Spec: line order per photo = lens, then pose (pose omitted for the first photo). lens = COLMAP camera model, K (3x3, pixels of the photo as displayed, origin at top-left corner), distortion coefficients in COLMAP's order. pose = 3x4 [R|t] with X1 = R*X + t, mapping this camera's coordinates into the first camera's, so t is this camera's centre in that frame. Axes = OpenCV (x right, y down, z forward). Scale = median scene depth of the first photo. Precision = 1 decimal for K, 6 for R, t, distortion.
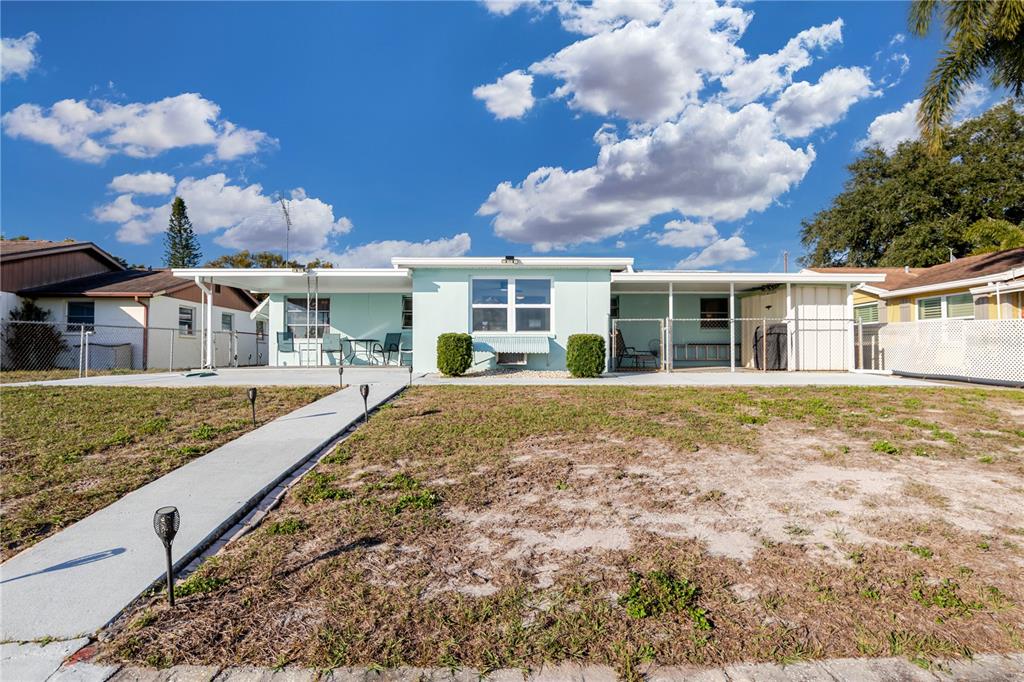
lens RADIAL K [[511.4, 0, 511.2], [0, 511.4, 343.7], [0, 0, 1]] dist [-0.002062, 0.000389]
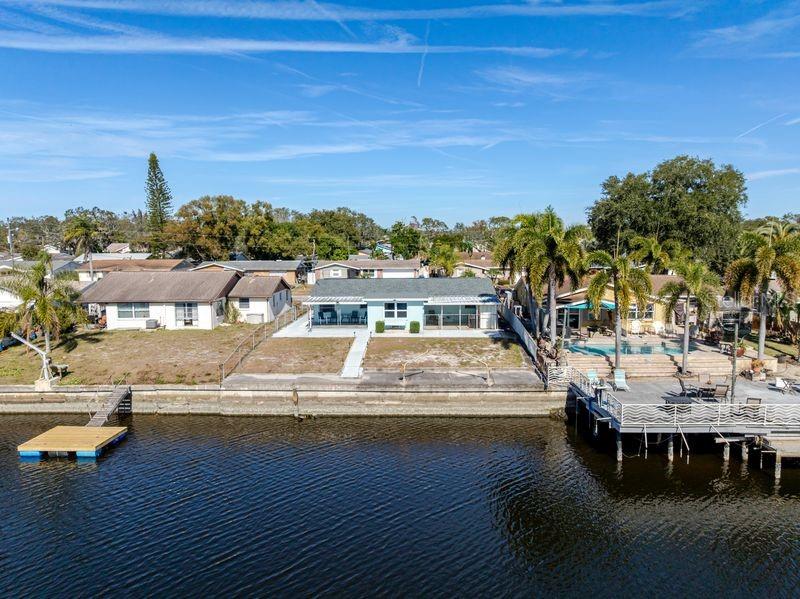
lens RADIAL K [[569.2, 0, 393.9], [0, 569.2, 298.7], [0, 0, 1]] dist [-0.048908, 0.009500]
pose [[0.998800, 0.004920, -0.048728, 0.175544], [0.000818, 0.993127, 0.117038, -0.605842], [0.048968, -0.116938, 0.991931, -2.805960]]
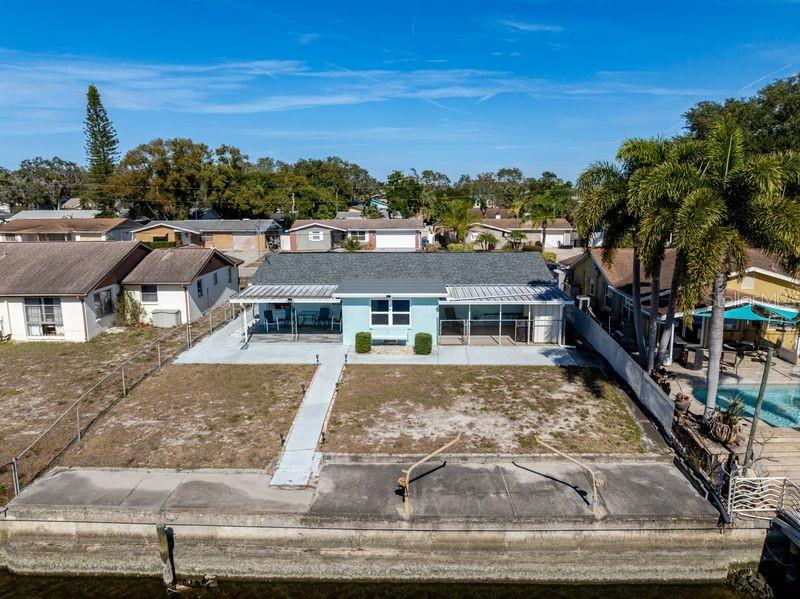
lens RADIAL K [[569.2, 0, 393.9], [0, 569.2, 298.7], [0, 0, 1]] dist [-0.048908, 0.009500]
pose [[0.999001, 0.009242, -0.043730, 0.112065], [-0.000598, 0.981067, 0.193669, -0.566281], [0.044692, -0.193449, 0.980092, -1.187623]]
